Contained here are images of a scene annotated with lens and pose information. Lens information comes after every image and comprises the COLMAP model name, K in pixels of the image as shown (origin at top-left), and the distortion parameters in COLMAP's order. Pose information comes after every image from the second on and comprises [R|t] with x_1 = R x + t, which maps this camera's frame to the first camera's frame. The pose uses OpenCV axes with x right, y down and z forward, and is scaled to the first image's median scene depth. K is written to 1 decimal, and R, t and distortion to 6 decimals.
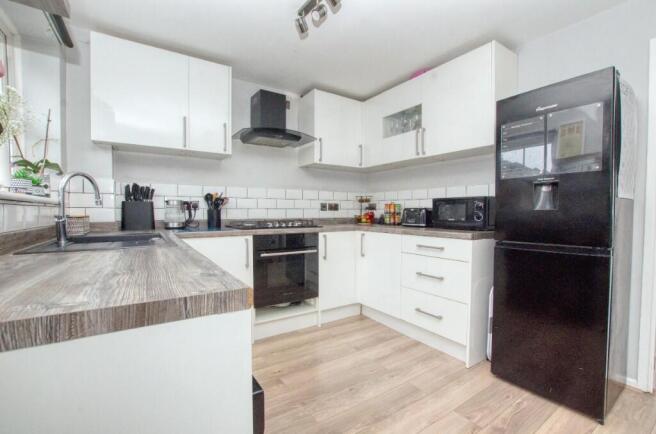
lens RADIAL K [[288.6, 0, 331.6], [0, 288.6, 220.6], [0, 0, 1]] dist [-0.025995, 0.000320]
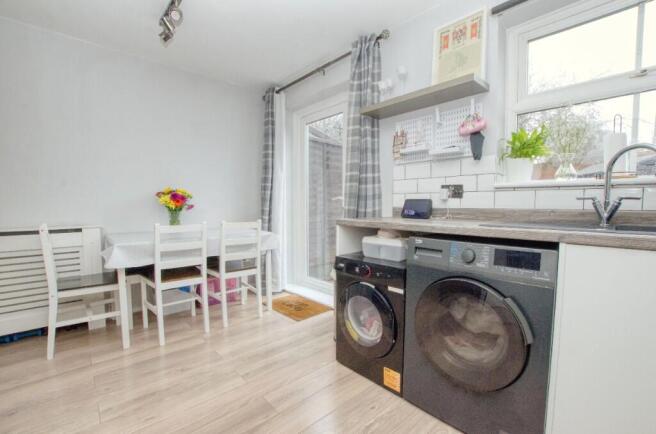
lens RADIAL K [[288.6, 0, 331.6], [0, 288.6, 220.6], [0, 0, 1]] dist [-0.025995, 0.000320]
pose [[-0.986620, 0.006668, -0.162899, 0.065967], [-0.007512, 0.996243, 0.086273, -0.006834], [0.162863, 0.086343, -0.982864, 0.927516]]
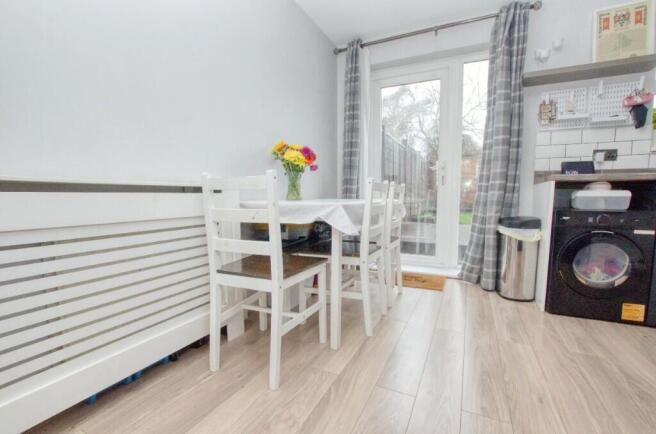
lens RADIAL K [[305.2, 0, 318.2], [0, 305.2, 218.6], [0, 0, 1]] dist [-0.060203, 0.018281]
pose [[-0.873242, 0.037145, -0.485869, 0.836531], [-0.015375, 0.994494, 0.103664, 0.093085], [0.487044, 0.097994, -0.867863, 0.601015]]
